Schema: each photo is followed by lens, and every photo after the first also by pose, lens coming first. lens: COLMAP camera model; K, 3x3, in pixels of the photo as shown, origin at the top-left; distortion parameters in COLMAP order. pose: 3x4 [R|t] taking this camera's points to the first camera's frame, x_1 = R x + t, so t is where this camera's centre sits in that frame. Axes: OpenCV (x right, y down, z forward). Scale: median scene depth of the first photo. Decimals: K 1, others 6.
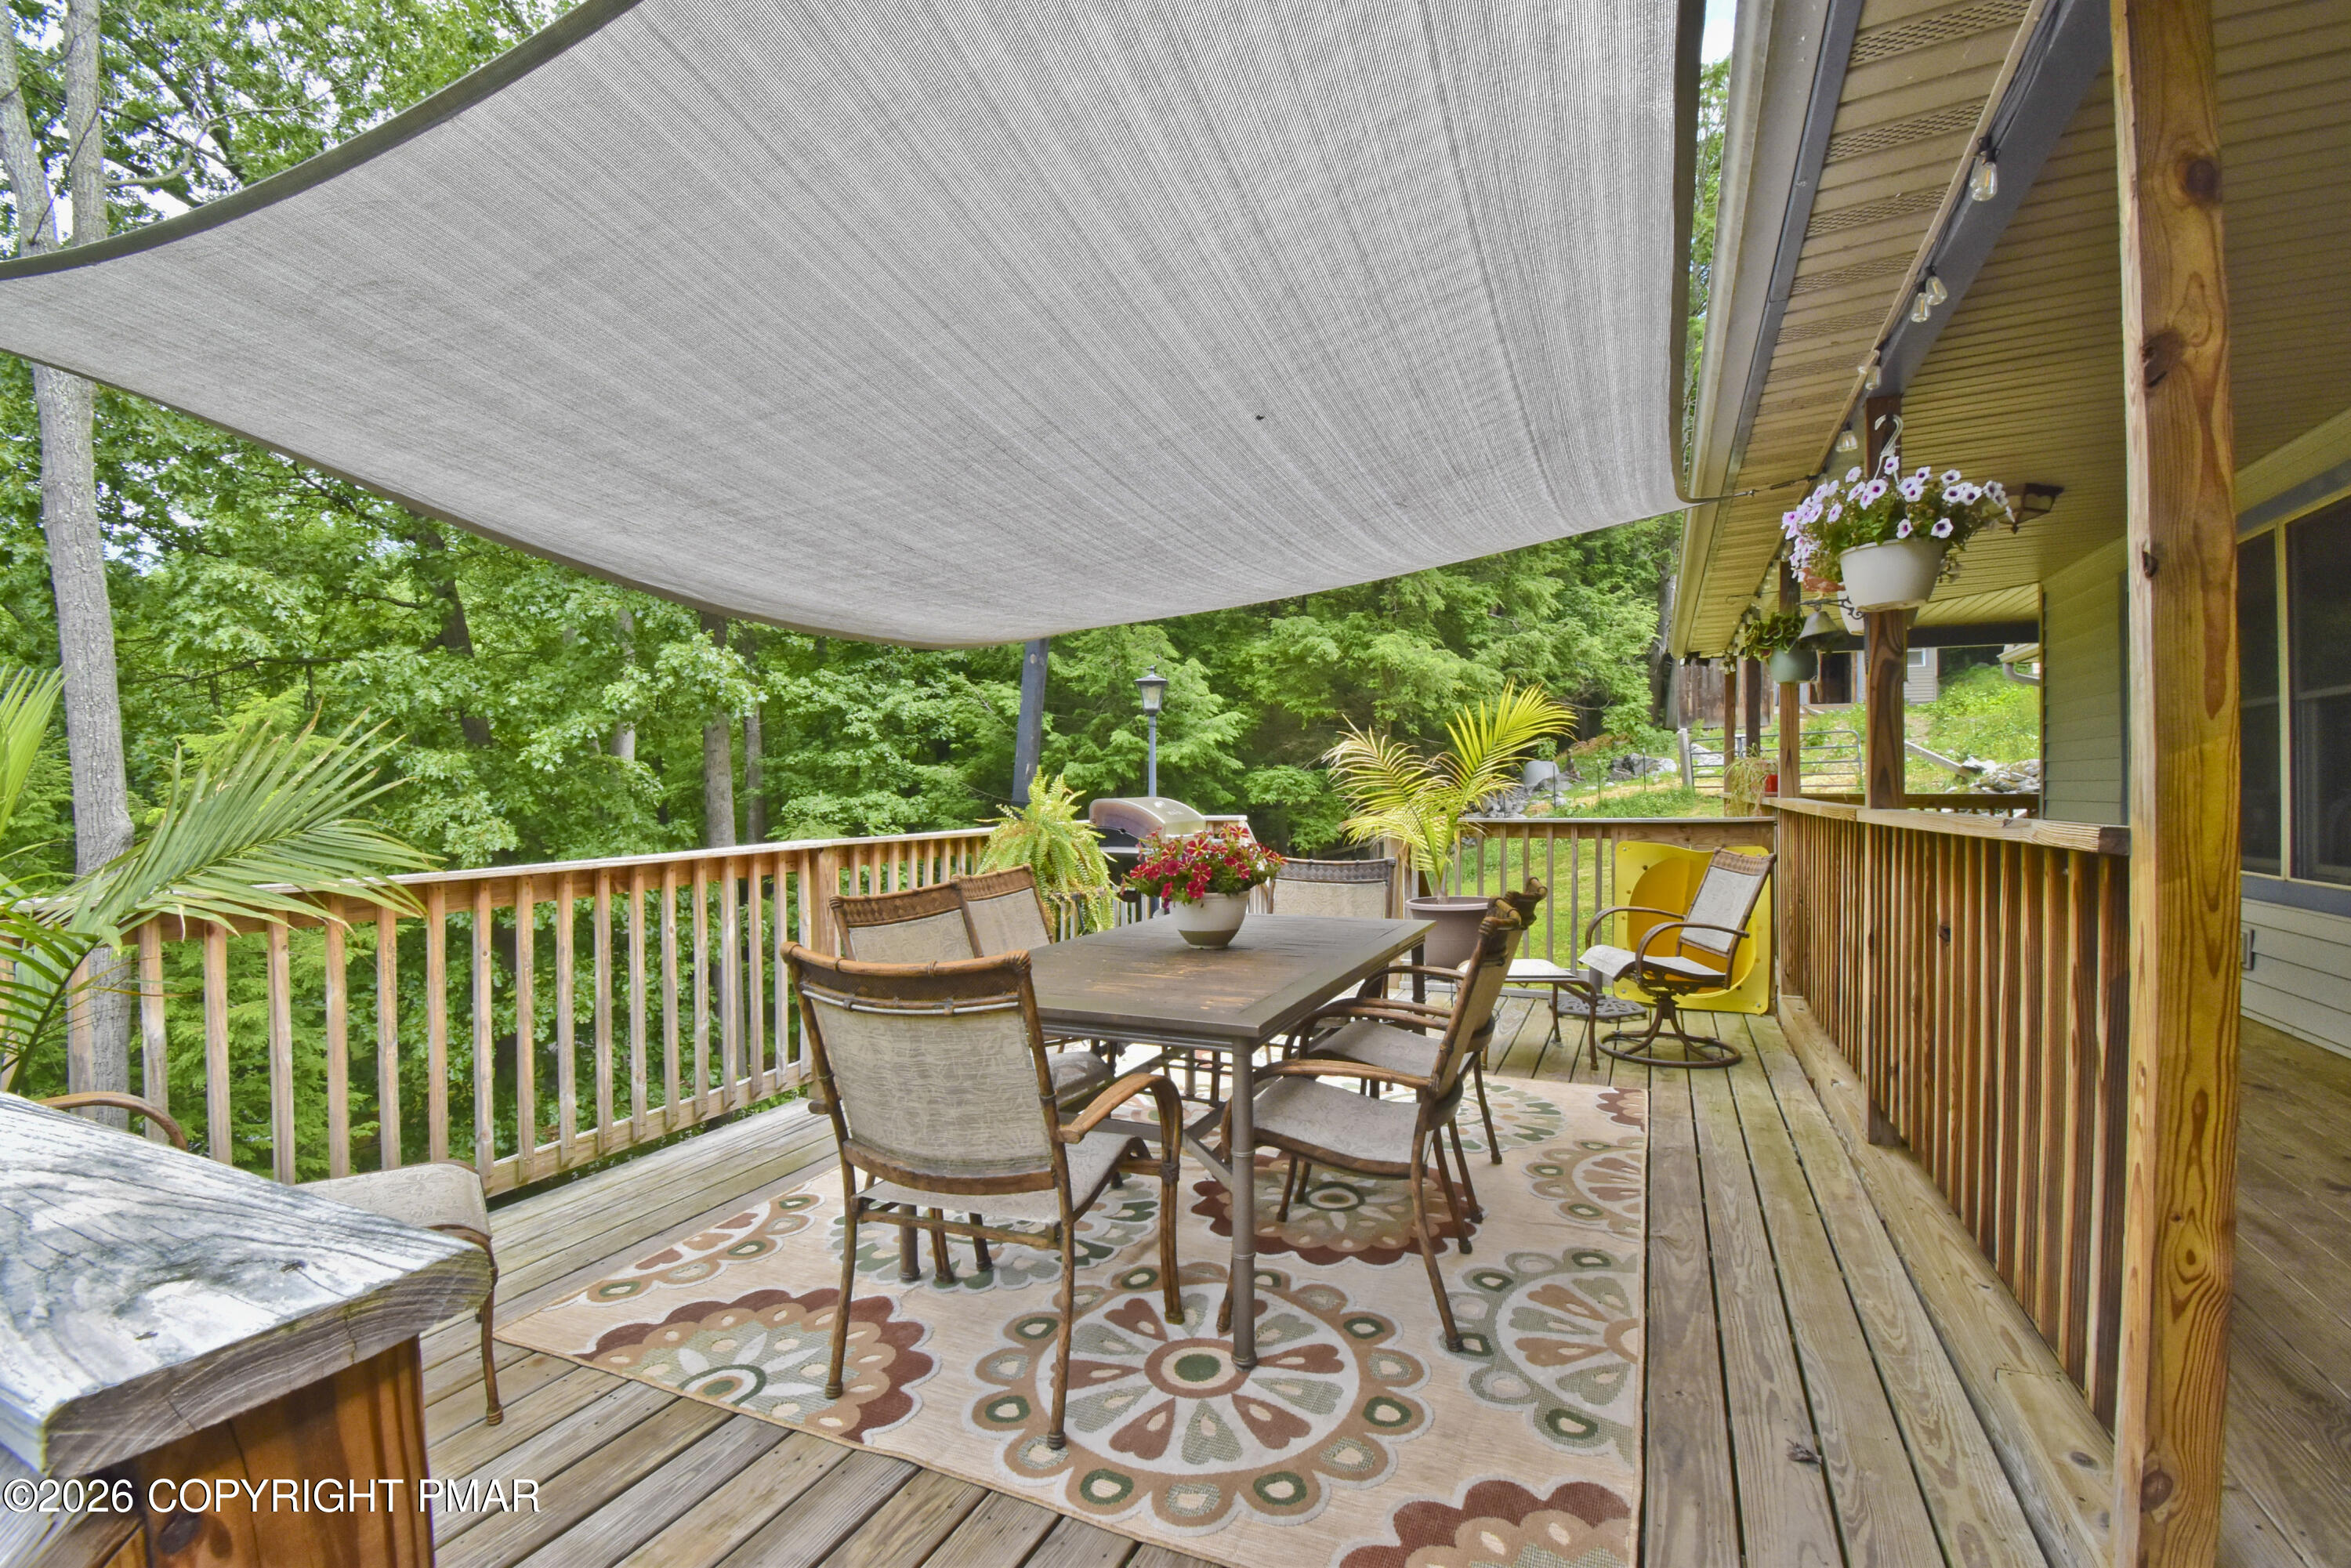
lens RADIAL K [[1035.6, 0, 1176.1], [0, 1035.6, 805.7], [0, 0, 1]] dist [-0.002402, -0.000309]
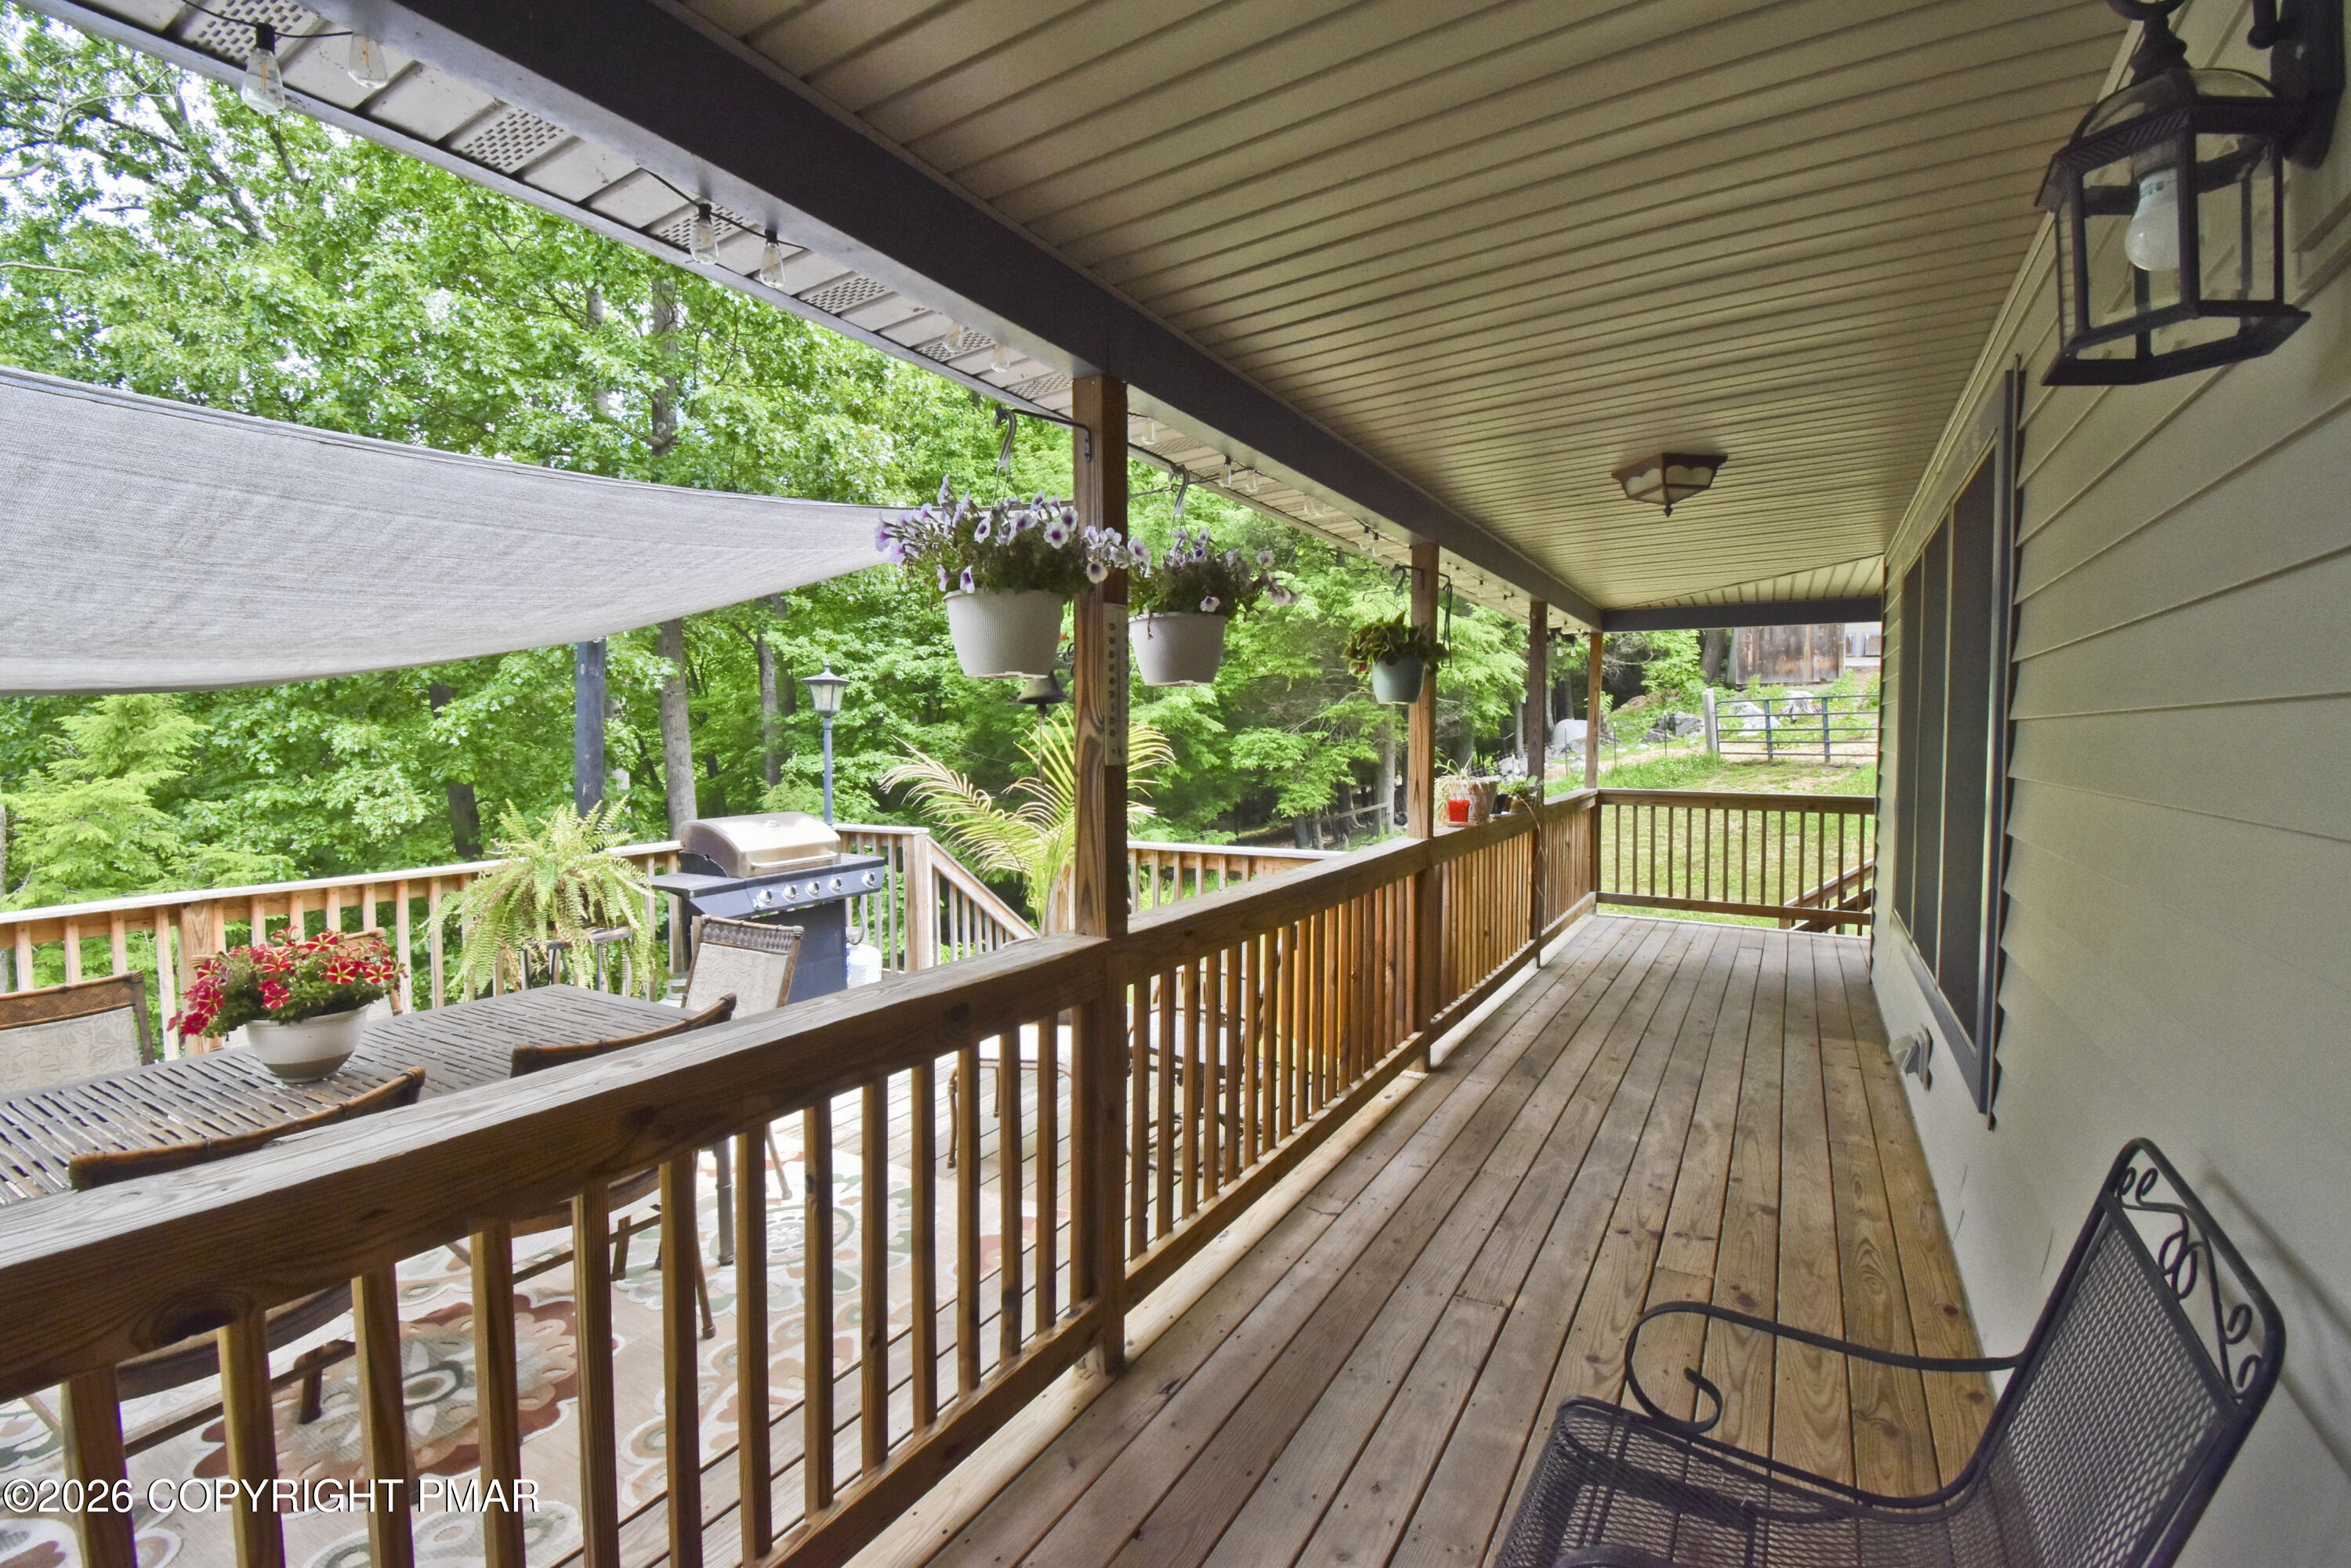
lens RADIAL K [[1040.1, 0, 1175.5], [0, 1040.1, 784.0], [0, 0, 1]] dist [0.000997, -0.000058]
pose [[0.994798, 0.008481, -0.101517, 0.115189], [-0.005173, 0.999449, 0.032798, -0.018331], [0.101739, -0.032102, 0.994293, 0.034845]]
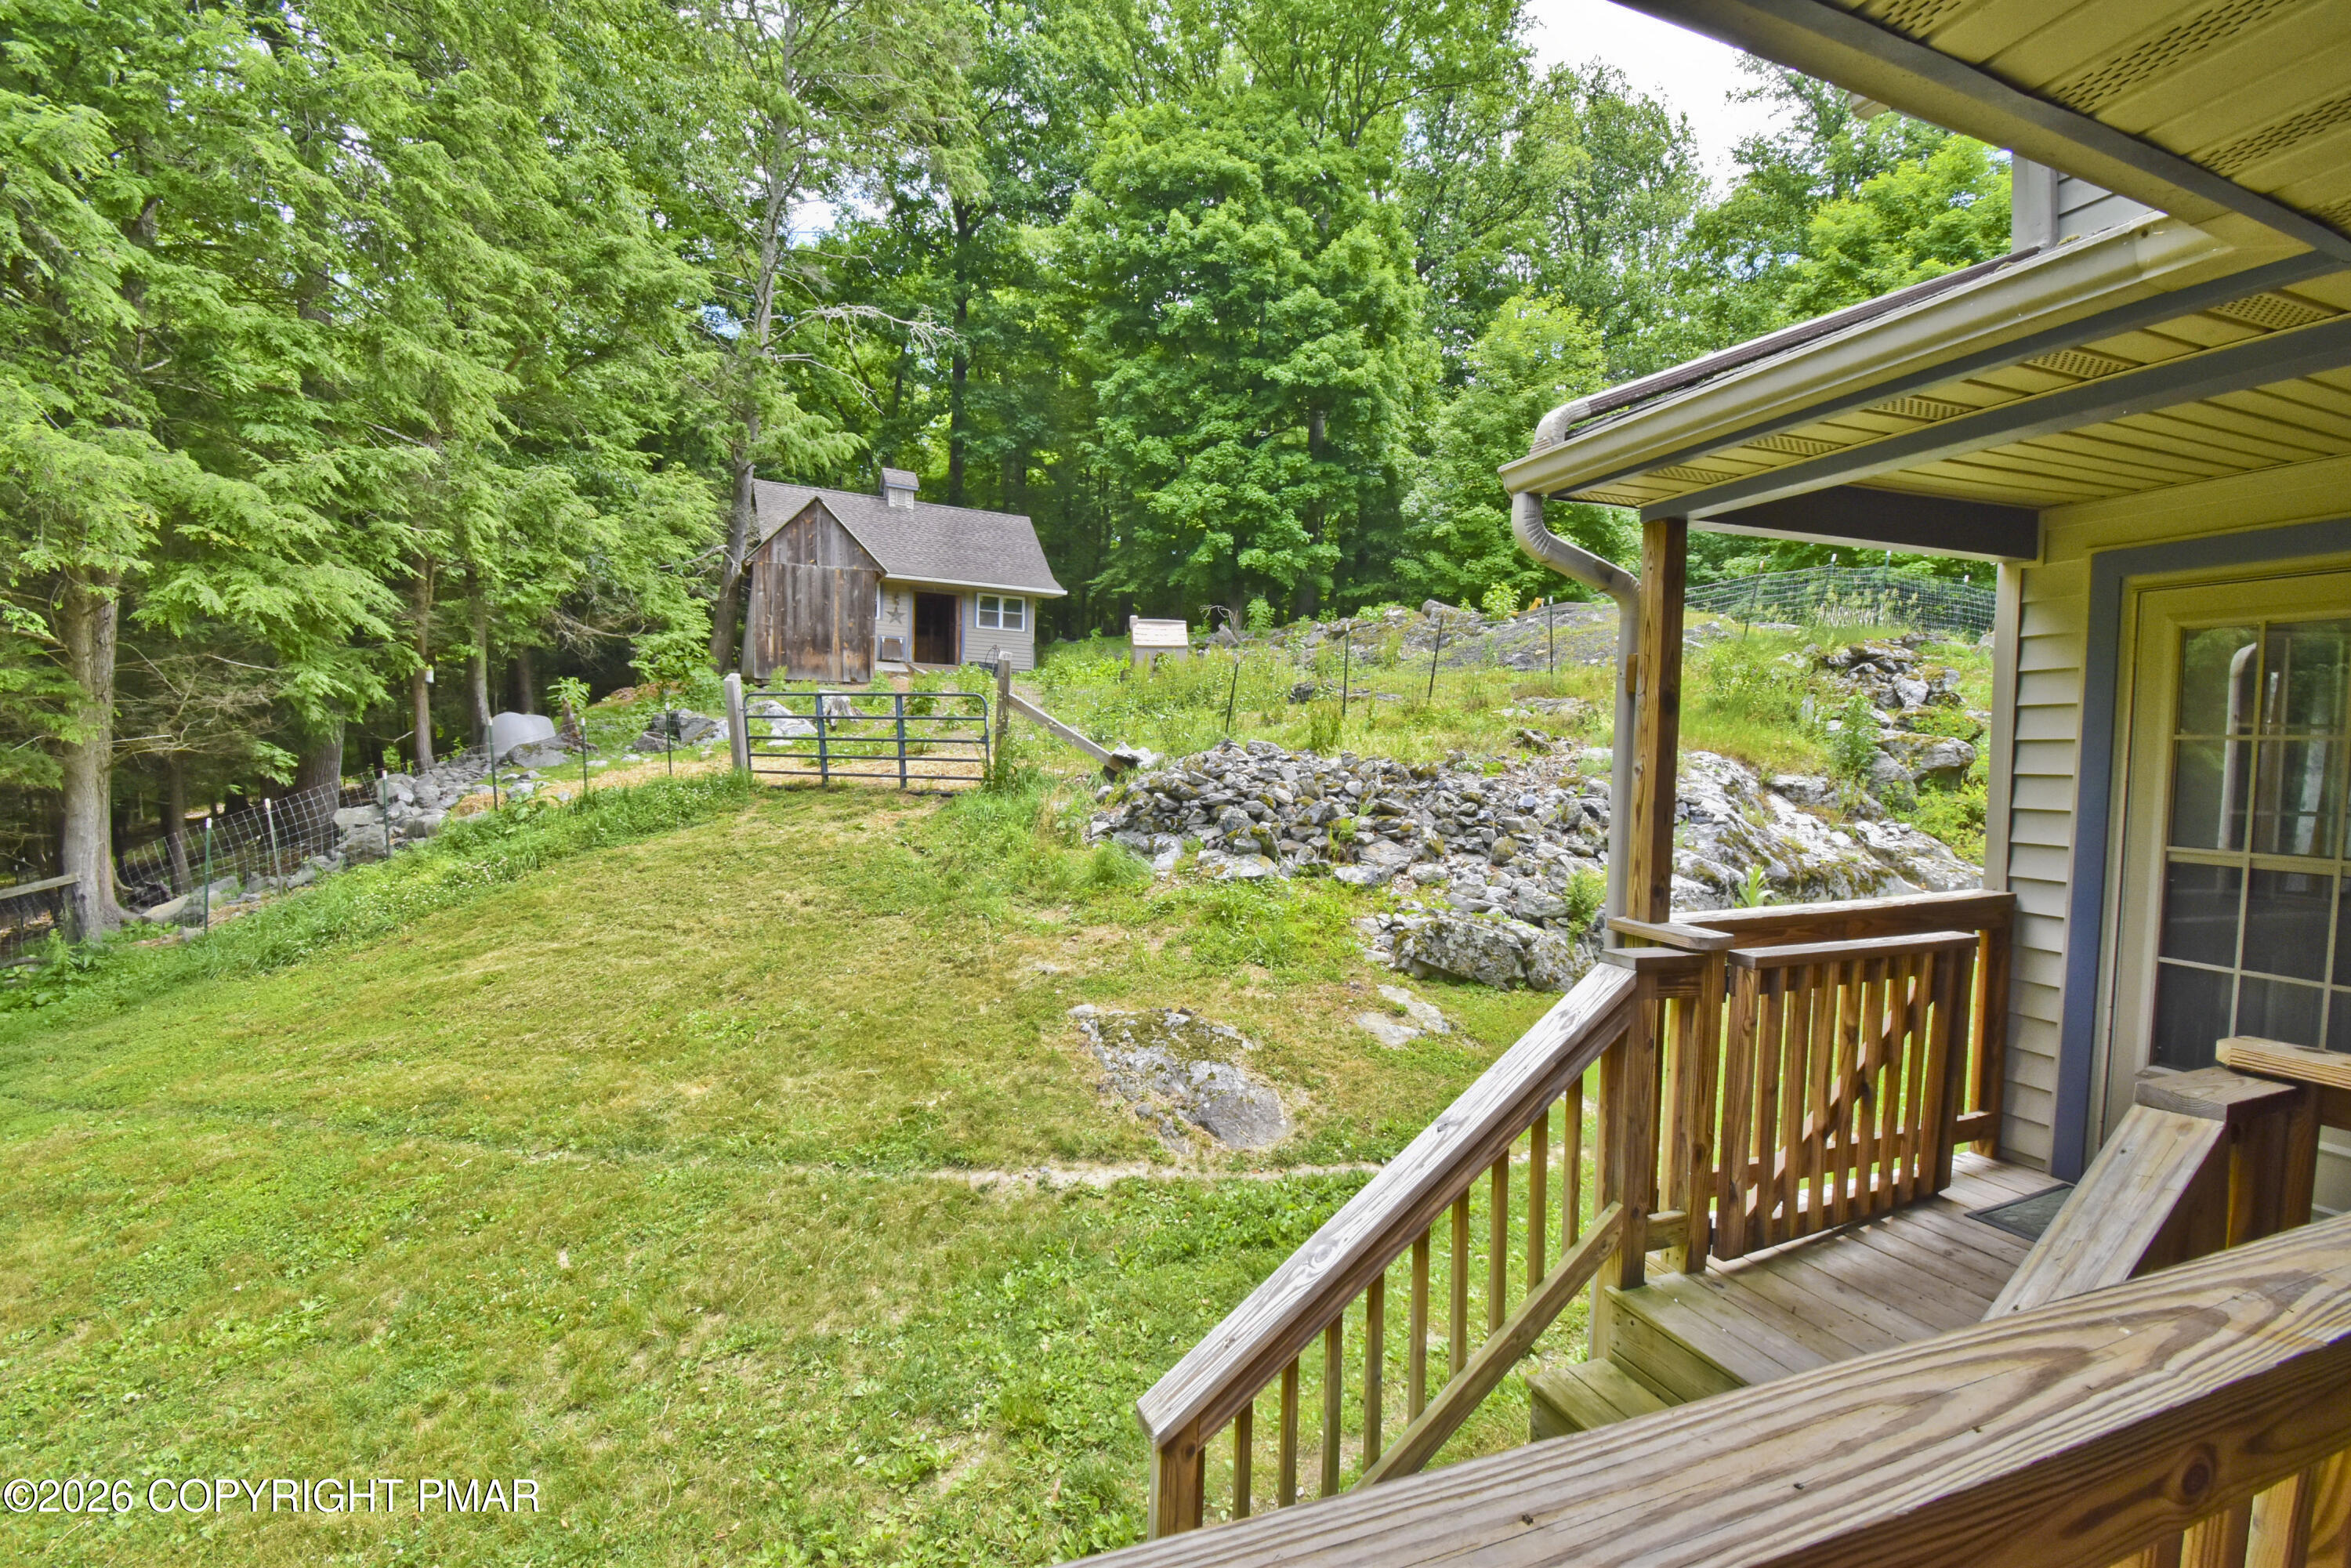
lens RADIAL K [[1035.6, 0, 1176.1], [0, 1035.6, 805.7], [0, 0, 1]] dist [-0.002402, -0.000309]
pose [[0.695296, -0.012998, 0.718606, 0.235409], [-0.019523, 0.999126, 0.036962, -0.025095], [-0.718458, -0.039729, 0.694435, 0.394359]]
